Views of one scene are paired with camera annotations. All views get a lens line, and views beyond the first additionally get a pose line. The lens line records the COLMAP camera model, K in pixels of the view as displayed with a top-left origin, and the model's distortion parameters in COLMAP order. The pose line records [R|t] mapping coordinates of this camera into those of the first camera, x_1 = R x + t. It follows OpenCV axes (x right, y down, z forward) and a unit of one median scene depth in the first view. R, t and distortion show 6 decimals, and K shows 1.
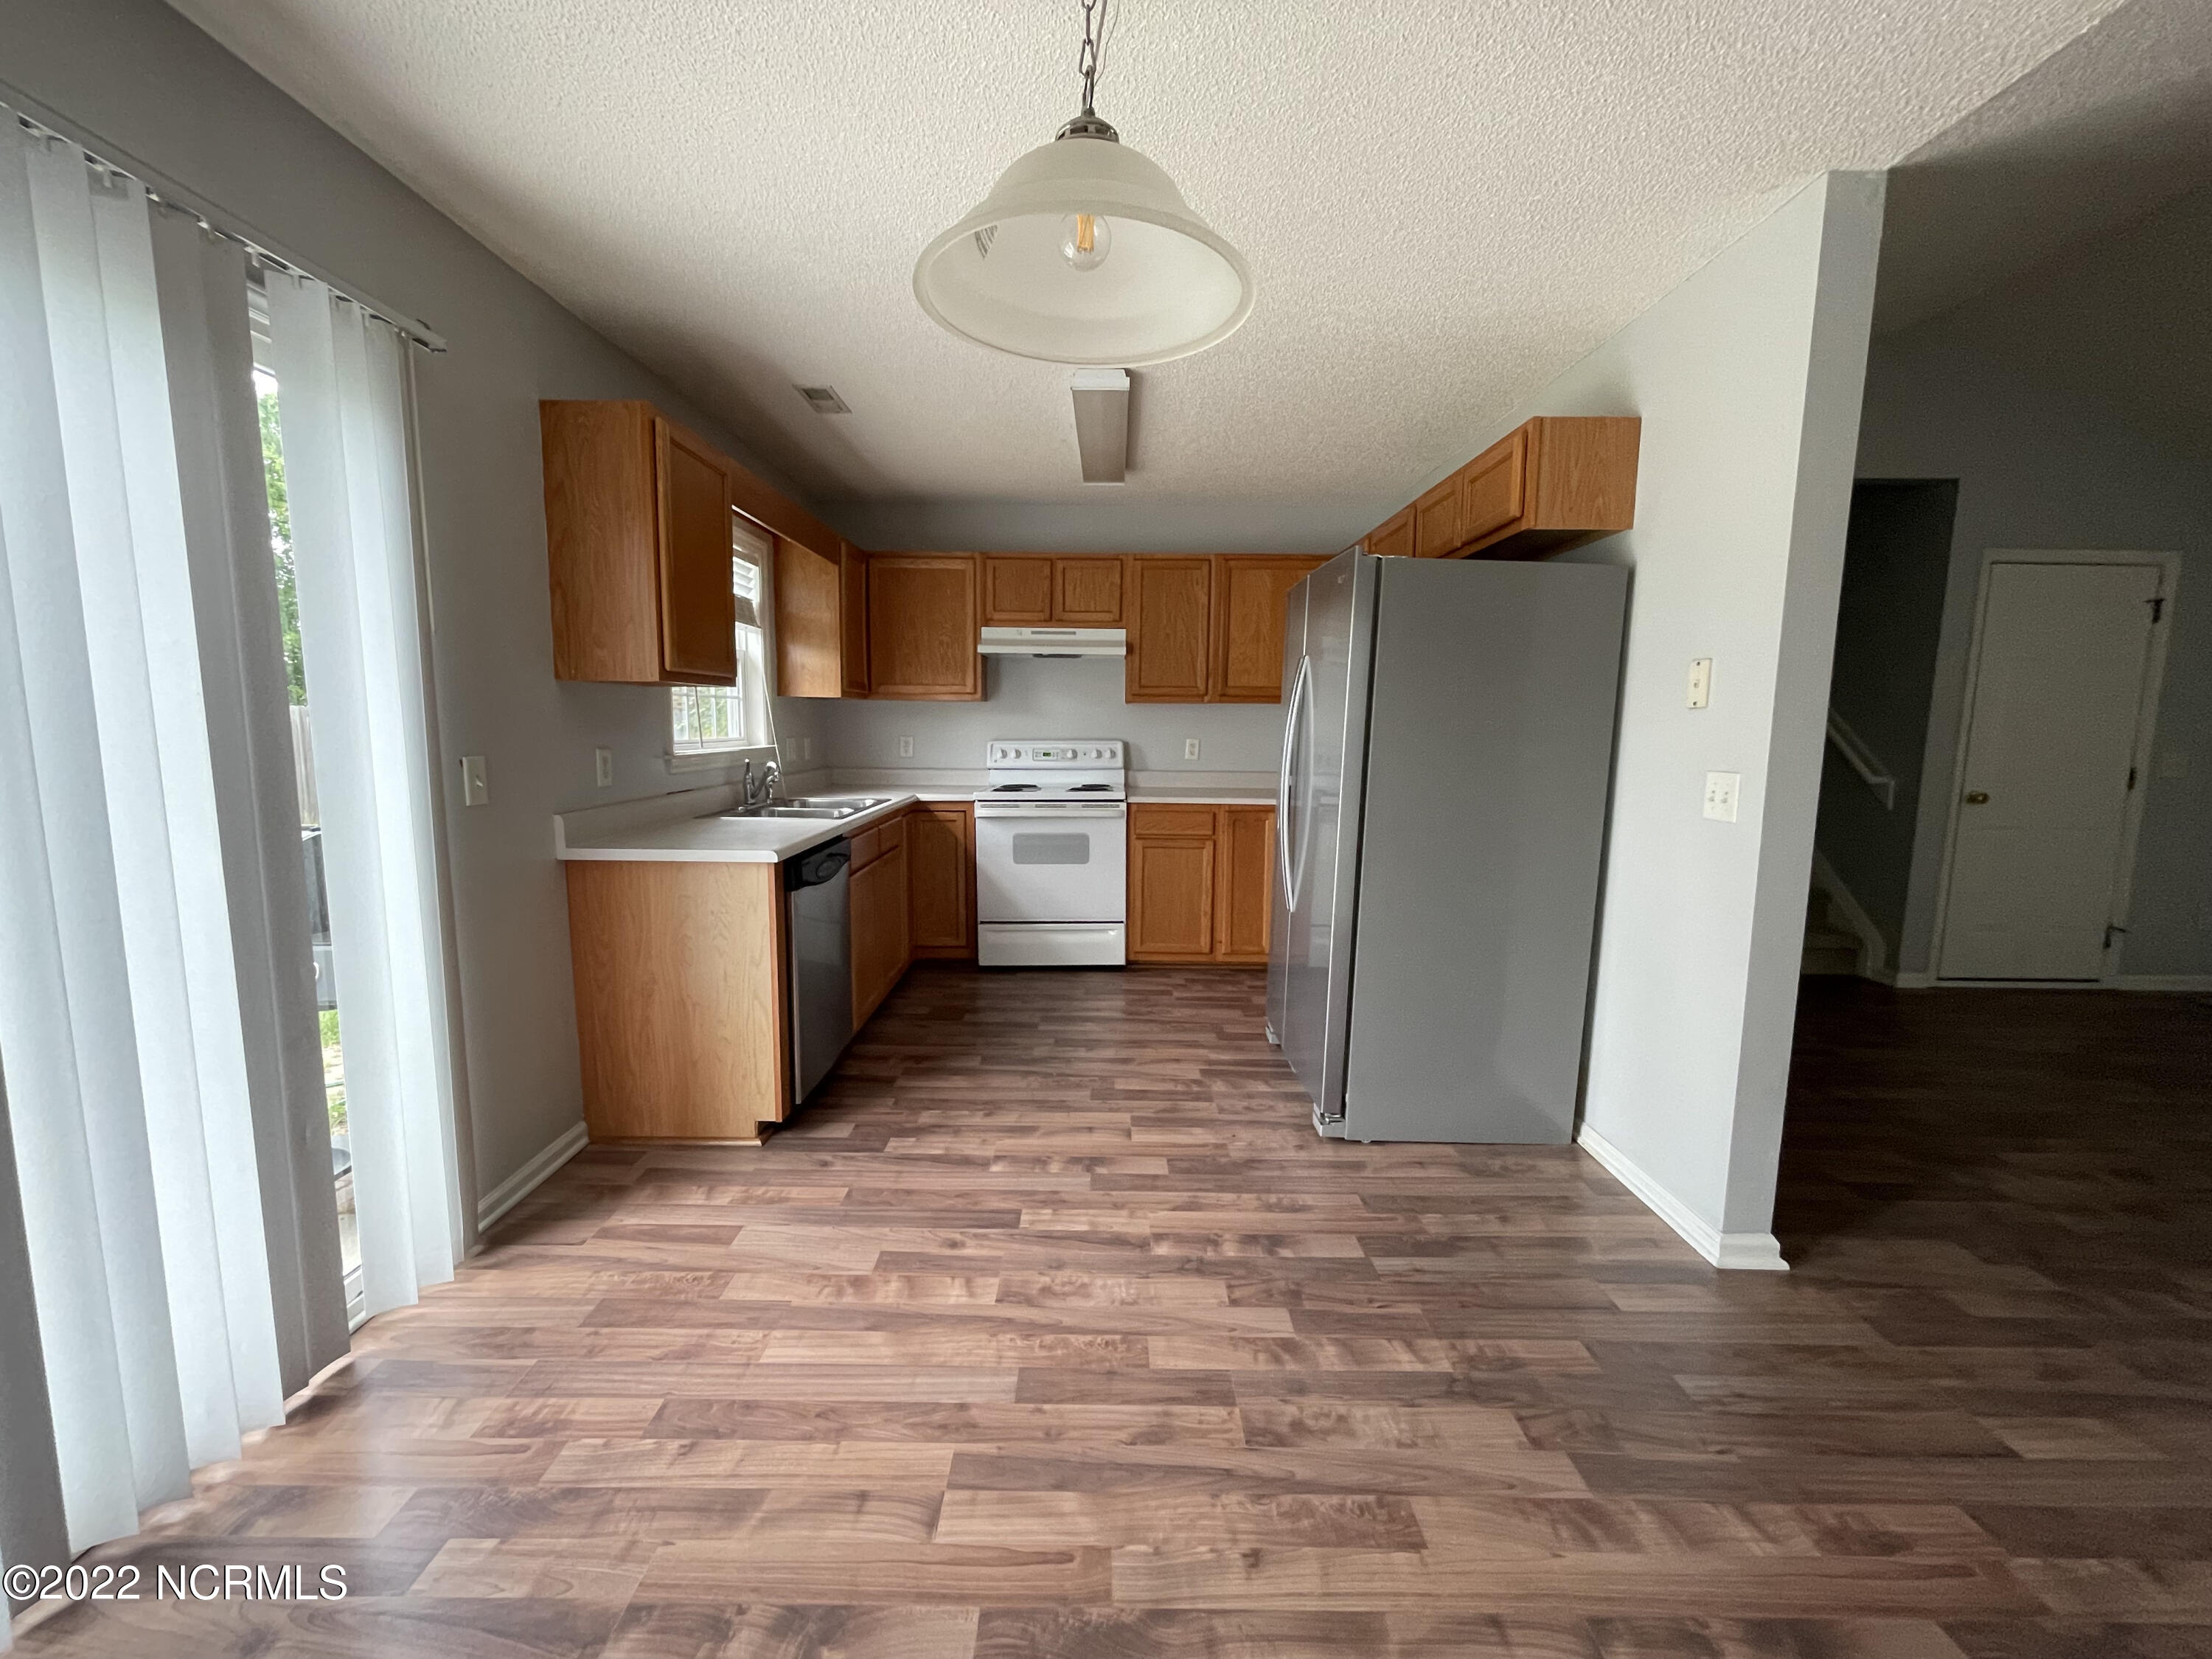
lens RADIAL K [[890.4, 0, 1101.0], [0, 890.4, 830.6], [0, 0, 1]] dist [-0.007097, 0.000818]
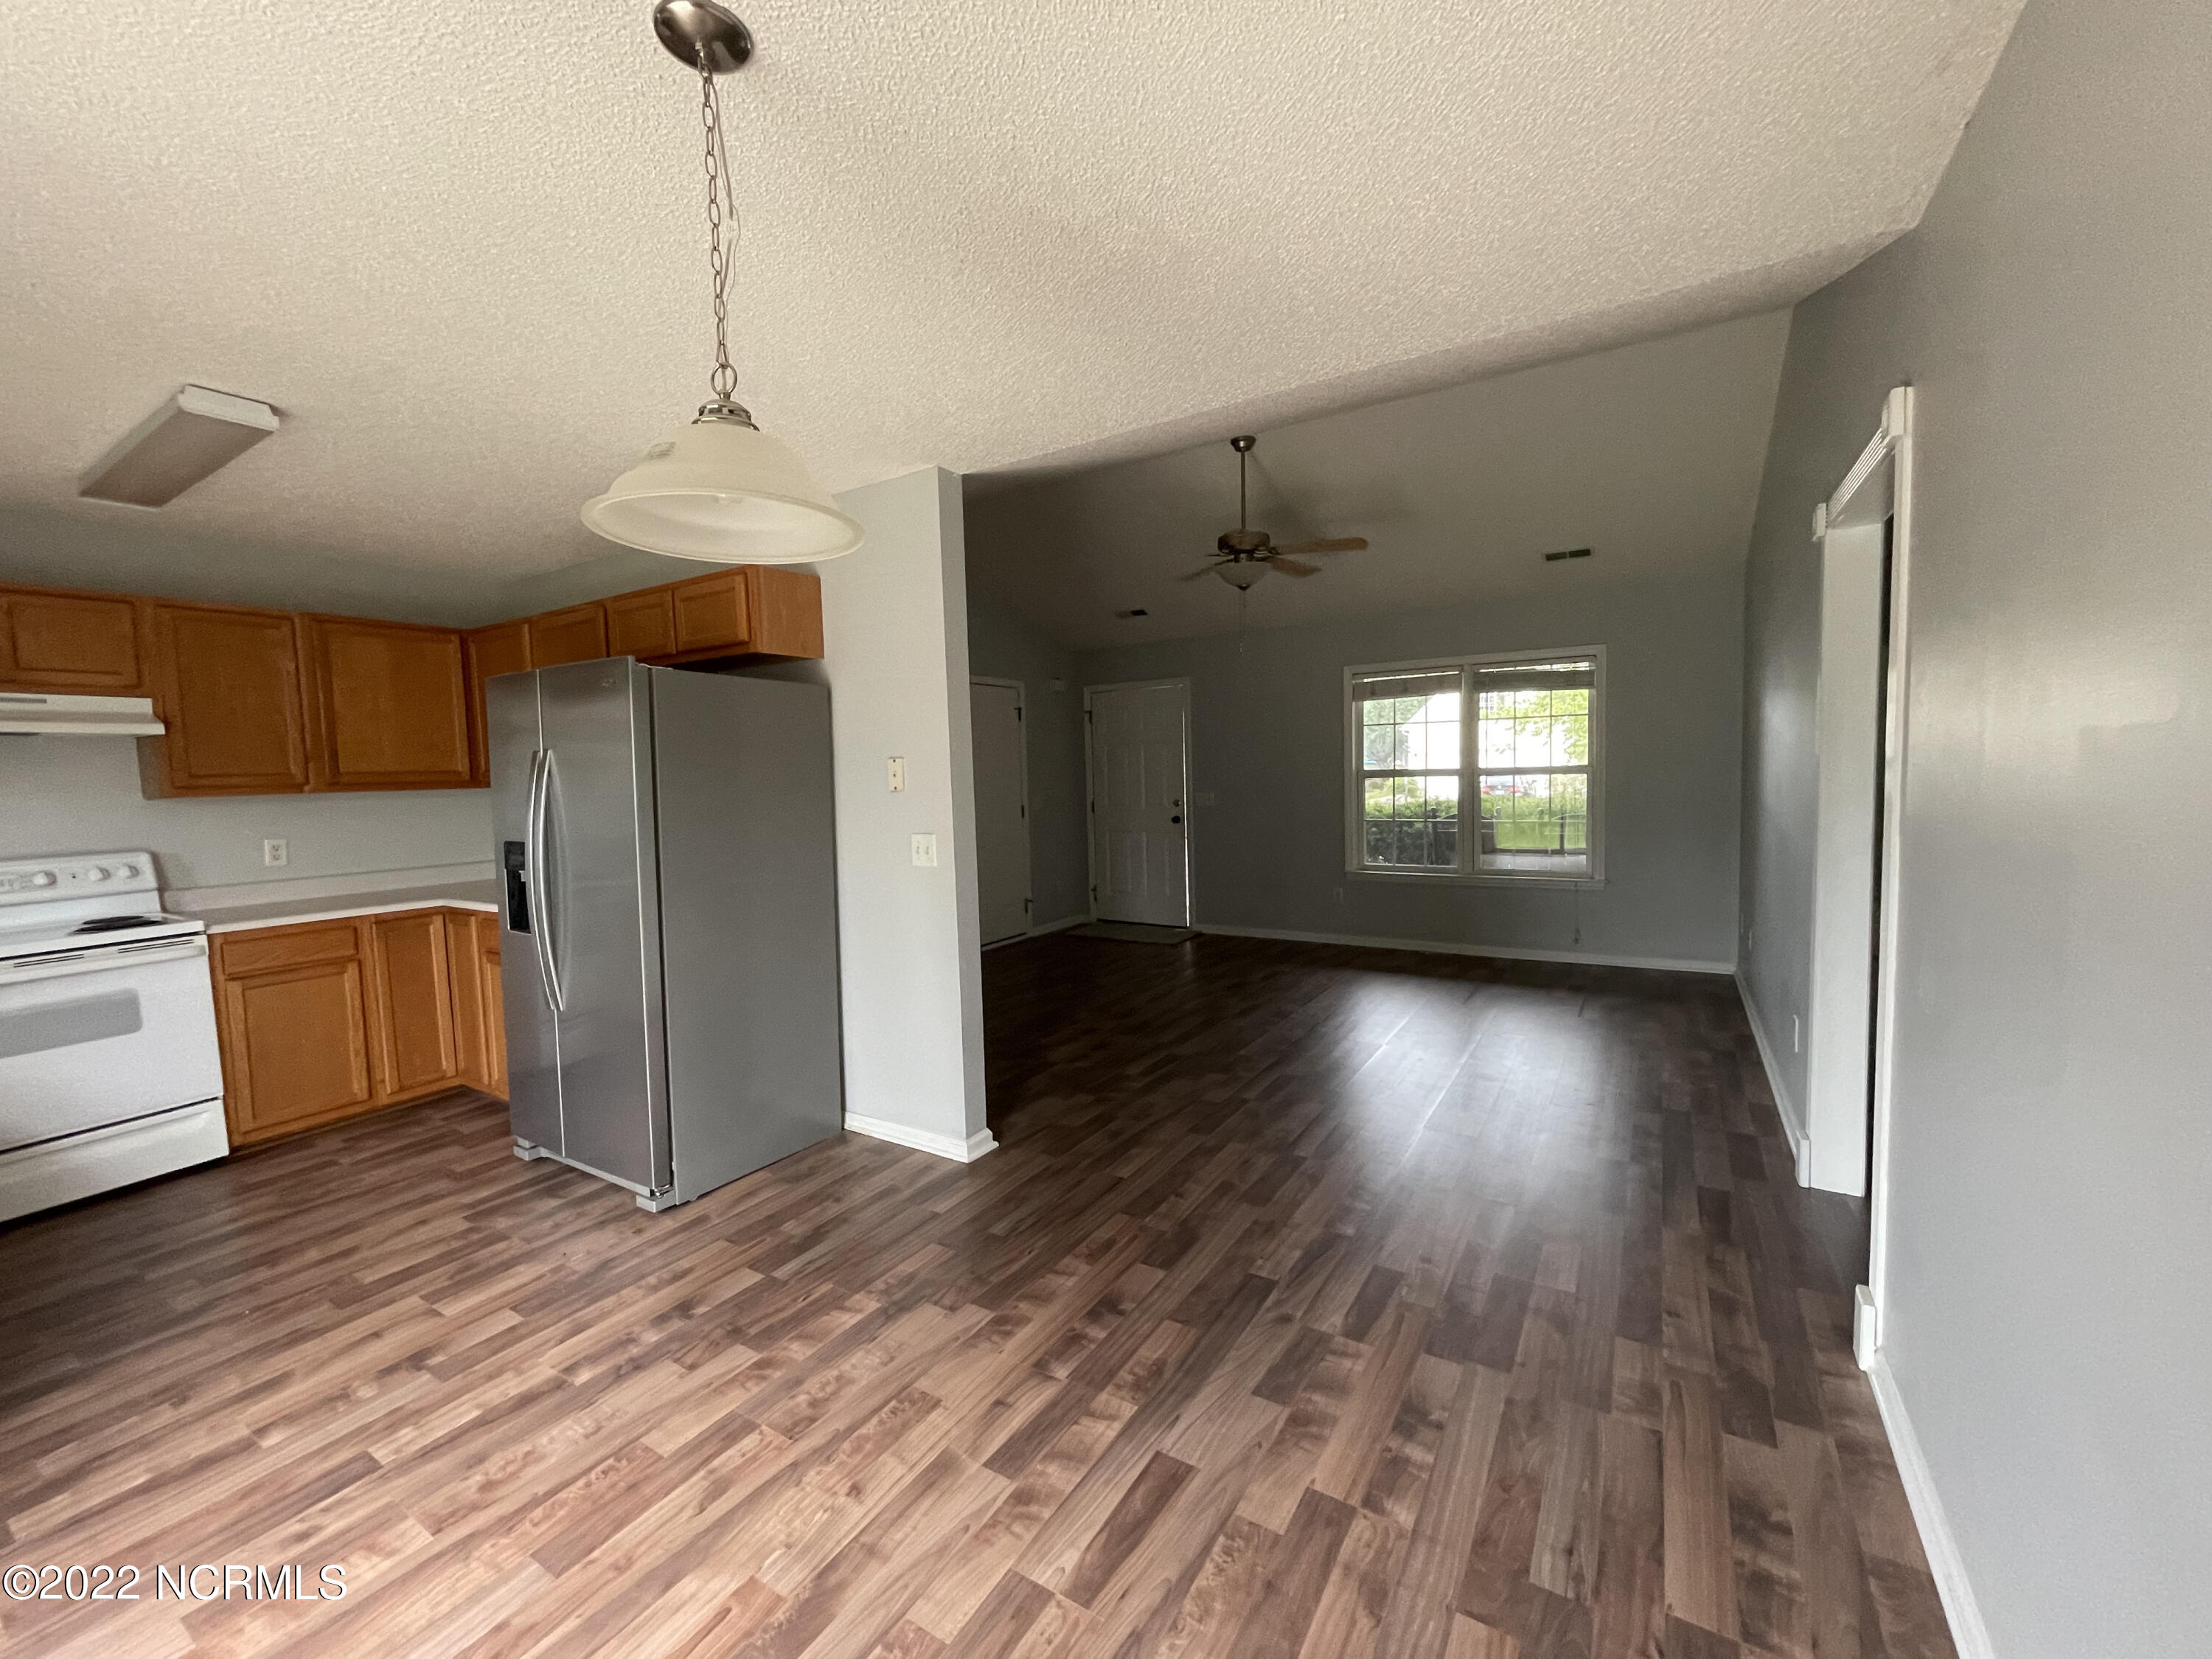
lens RADIAL K [[890.4, 0, 1101.7], [0, 890.4, 830.4], [0, 0, 1]] dist [-0.007097, 0.000818]
pose [[0.520442, -0.082977, 0.849856, -0.394786], [0.138386, 0.990306, 0.011944, -0.045446], [-0.842609, 0.111392, 0.526880, -0.038765]]
